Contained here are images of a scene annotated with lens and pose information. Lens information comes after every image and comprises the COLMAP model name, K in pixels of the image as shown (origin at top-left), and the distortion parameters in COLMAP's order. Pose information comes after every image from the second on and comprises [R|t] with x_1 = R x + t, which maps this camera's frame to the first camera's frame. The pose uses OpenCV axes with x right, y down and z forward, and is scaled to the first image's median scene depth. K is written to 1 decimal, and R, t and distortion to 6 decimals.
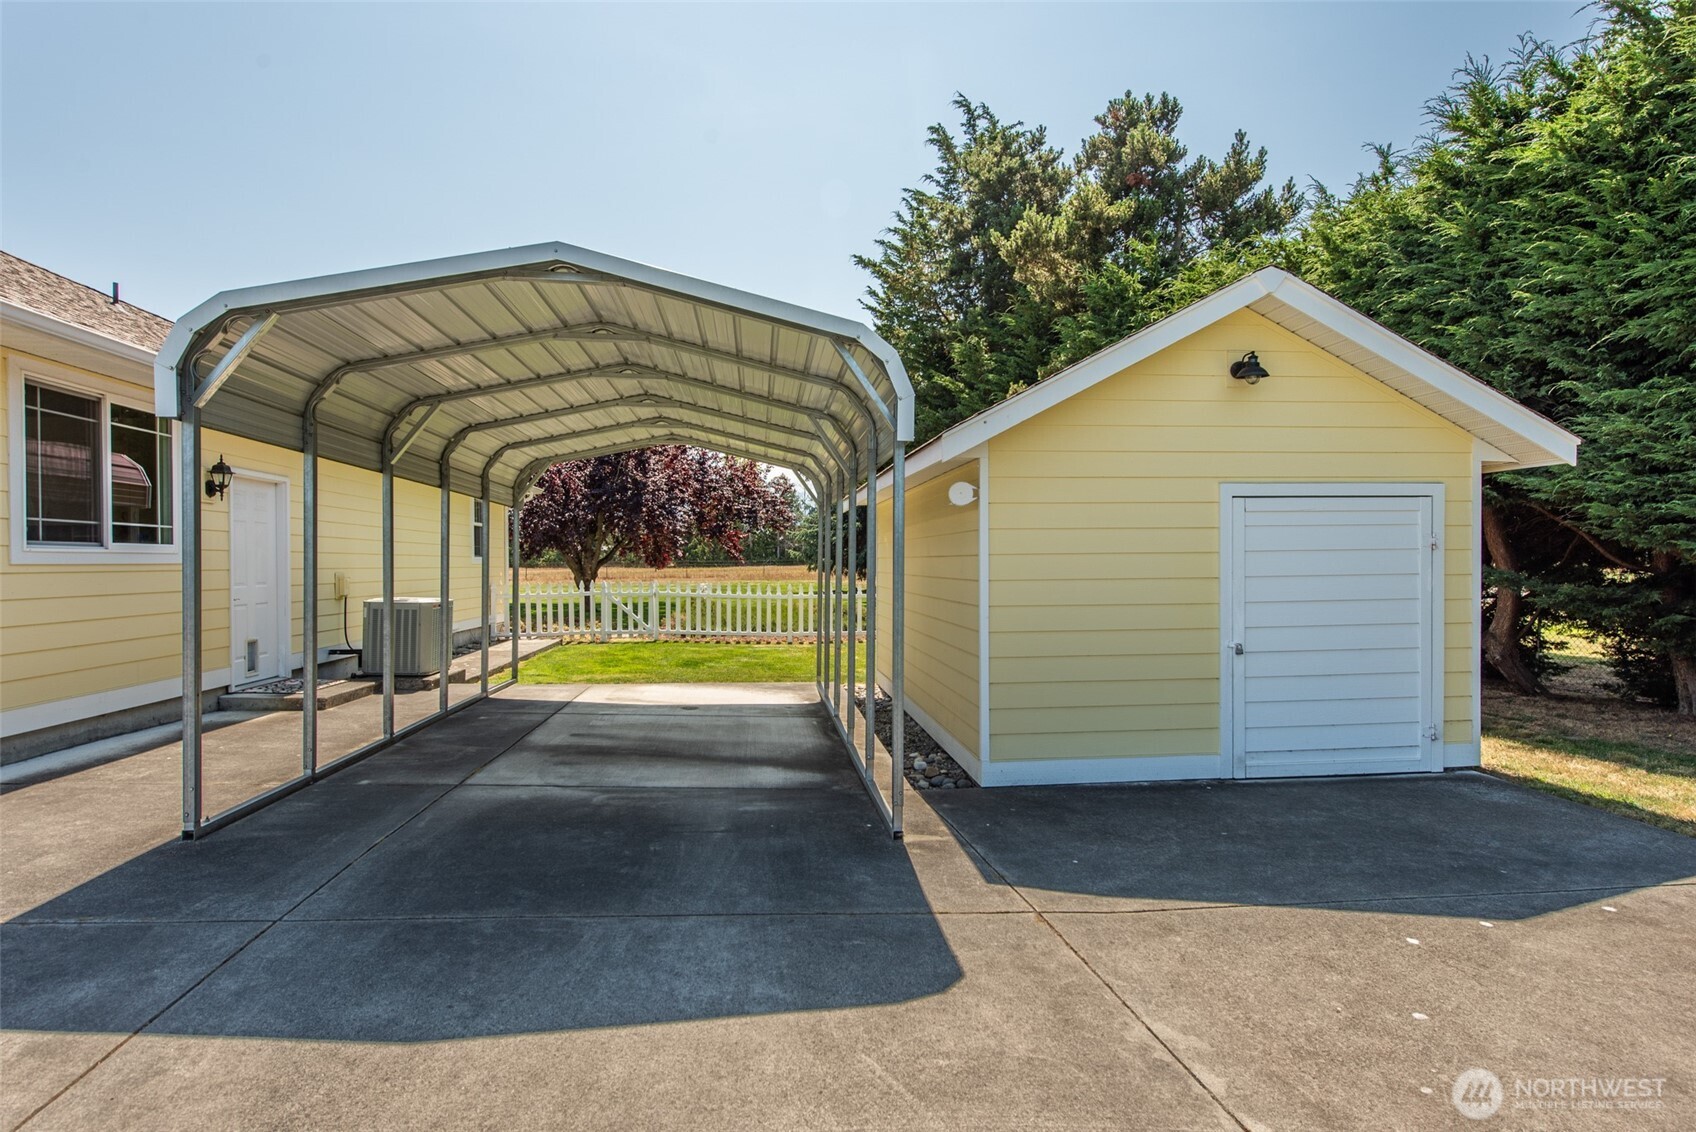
lens RADIAL K [[879.1, 0, 846.2], [0, 879.1, 568.9], [0, 0, 1]] dist [0.011182, 0.000228]
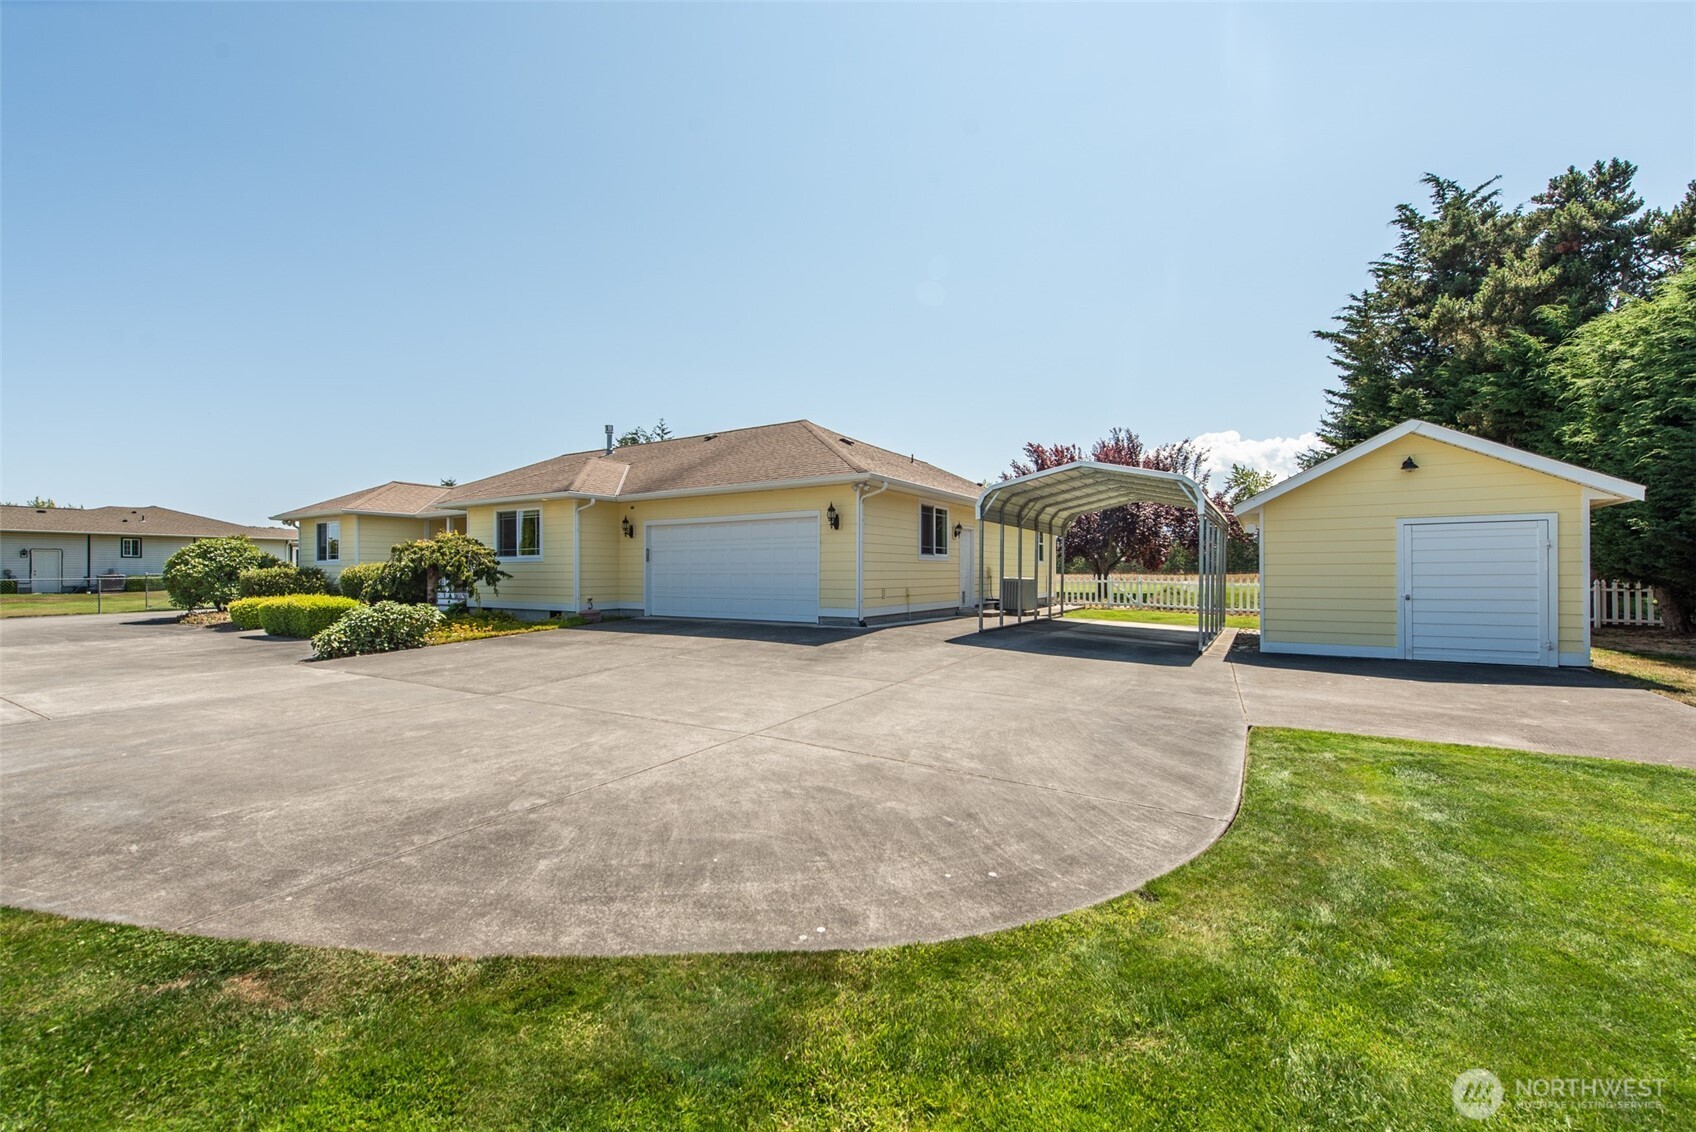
lens RADIAL K [[662.9, 0, 851.1], [0, 662.9, 579.4], [0, 0, 1]] dist [0.006919, -0.001587]
pose [[0.792925, 0.011250, -0.609216, 0.280138], [-0.006251, 0.999927, 0.010330, 0.031530], [0.609287, -0.004383, 0.792937, -0.825656]]
